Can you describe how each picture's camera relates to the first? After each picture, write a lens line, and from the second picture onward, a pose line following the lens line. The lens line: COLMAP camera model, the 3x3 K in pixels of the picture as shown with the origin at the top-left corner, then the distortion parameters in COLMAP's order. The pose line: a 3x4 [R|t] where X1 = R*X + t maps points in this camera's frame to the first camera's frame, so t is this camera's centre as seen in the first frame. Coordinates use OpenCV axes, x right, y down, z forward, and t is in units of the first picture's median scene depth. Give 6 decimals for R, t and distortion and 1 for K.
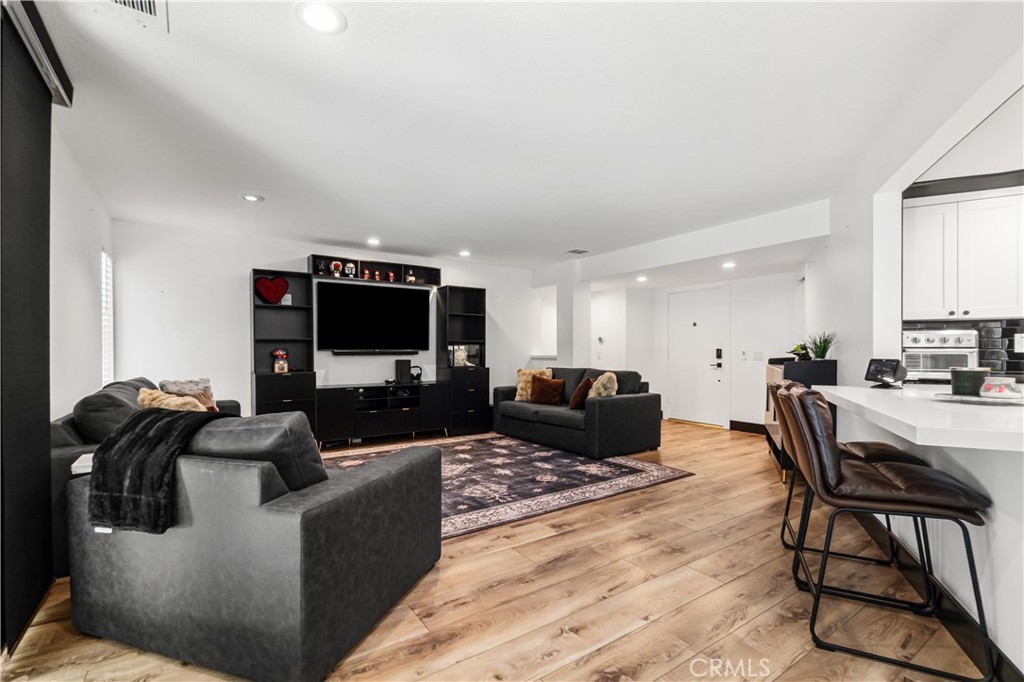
lens RADIAL K [[456.0, 0, 494.3], [0, 456.0, 351.3], [0, 0, 1]] dist [-0.000038, -0.000087]
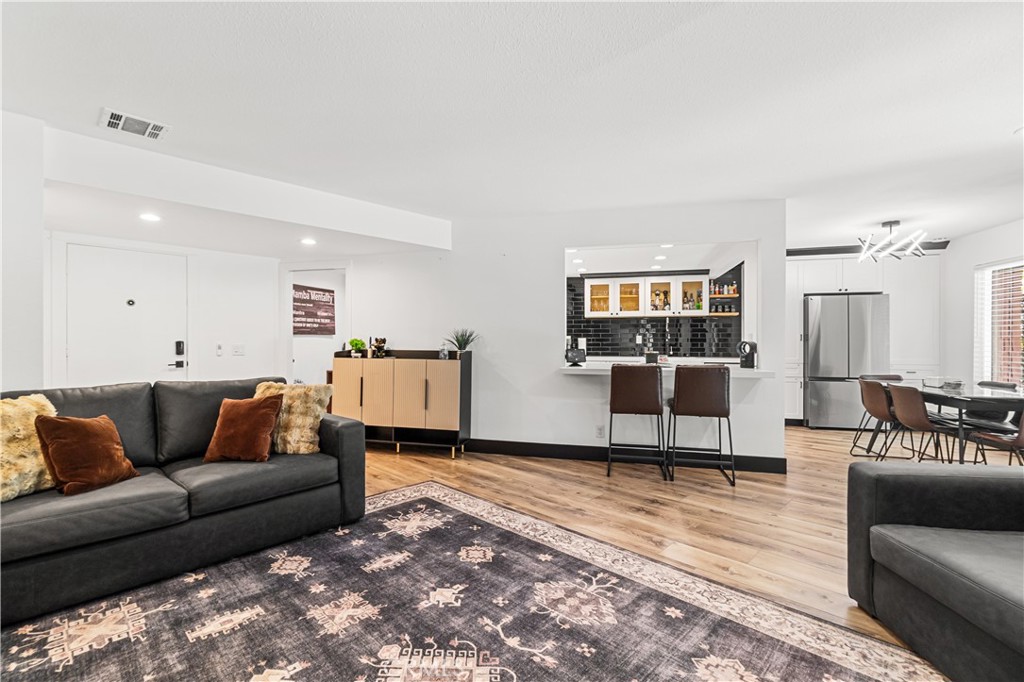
lens RADIAL K [[453.9, 0, 496.7], [0, 453.9, 340.6], [0, 0, 1]] dist [-0.005103, -0.000342]
pose [[-0.203421, 0.001867, 0.979090, -0.386012], [0.001363, 0.999998, -0.001624, -0.005913], [-0.979090, 0.001005, -0.203423, 0.867989]]
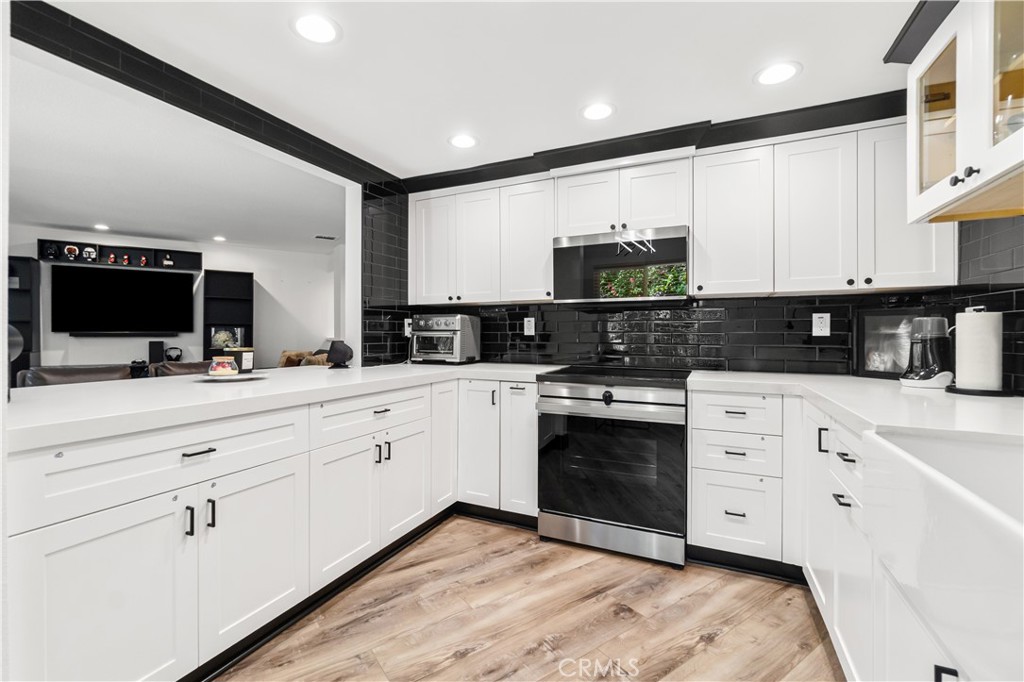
lens RADIAL K [[449.0, 0, 499.1], [0, 449.0, 333.2], [0, 0, 1]] dist [-0.003671, -0.000398]
pose [[0.999806, 0.003884, 0.019305, 0.649499], [-0.003797, 0.999982, -0.004537, 0.001646], [-0.019323, 0.004463, 0.999803, -0.031863]]
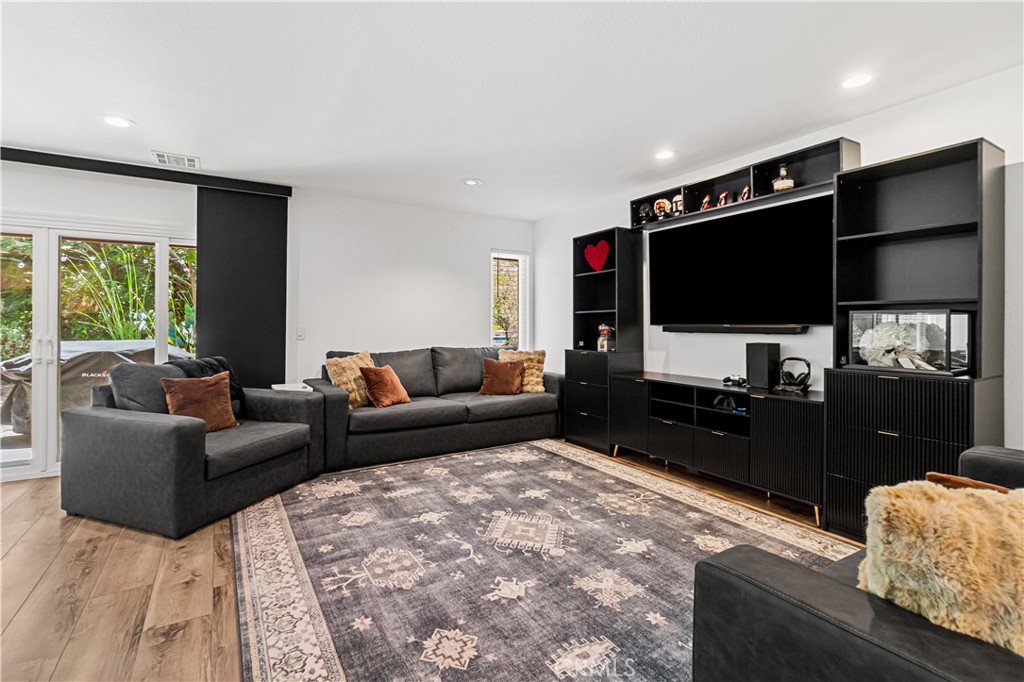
lens RADIAL K [[464.7, 0, 497.2], [0, 464.7, 322.4], [0, 0, 1]] dist [-0.003177, -0.000555]
pose [[-0.044391, -0.002032, -0.999012, 0.412066], [-0.001564, 0.999997, -0.001965, -0.005133], [0.999013, 0.001475, -0.044394, 0.838473]]
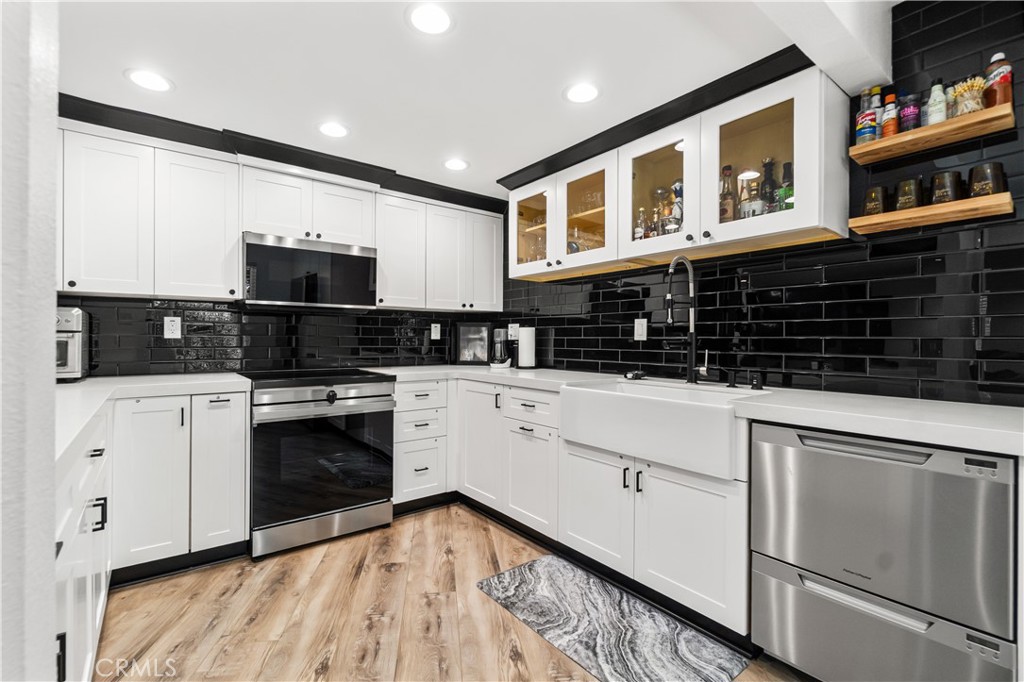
lens RADIAL K [[446.5, 0, 497.3], [0, 446.5, 339.2], [0, 0, 1]] dist [-0.002212, 0.000057]
pose [[0.441877, 0.002651, 0.897072, 0.408750], [-0.003134, 0.999994, -0.001411, 0.001752], [-0.897070, -0.002188, 0.441882, 0.044441]]
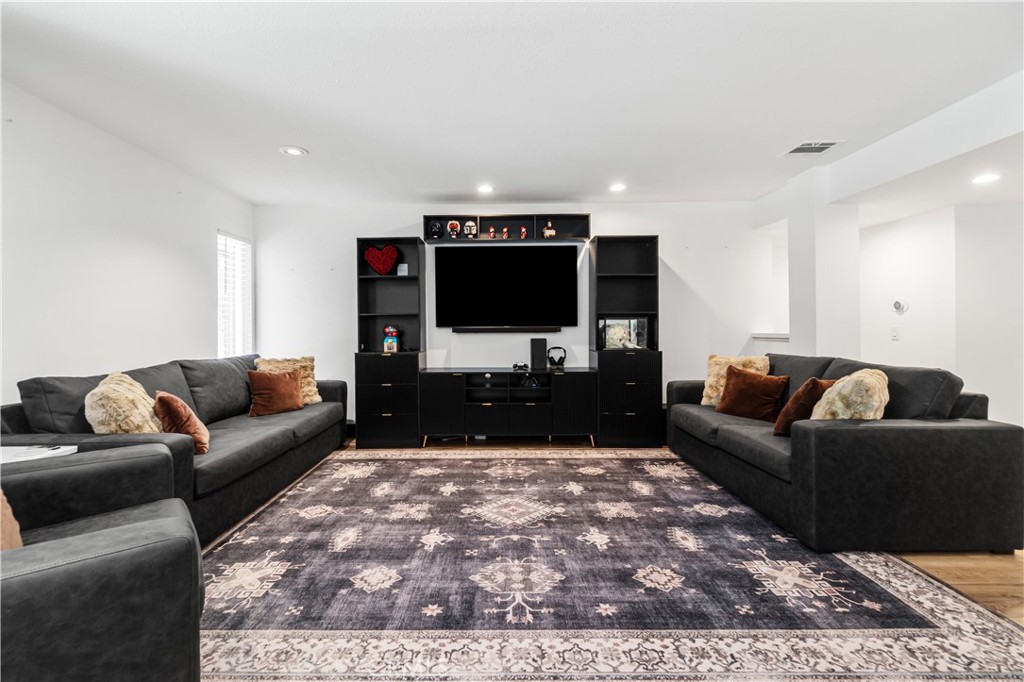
lens RADIAL K [[453.8, 0, 496.4], [0, 453.8, 325.1], [0, 0, 1]] dist [0.001178, 0.001005]
pose [[0.831535, -0.004636, -0.555453, 0.195925], [0.002836, 0.999988, -0.004102, -0.001851], [0.555465, 0.001836, 0.831538, 0.377675]]
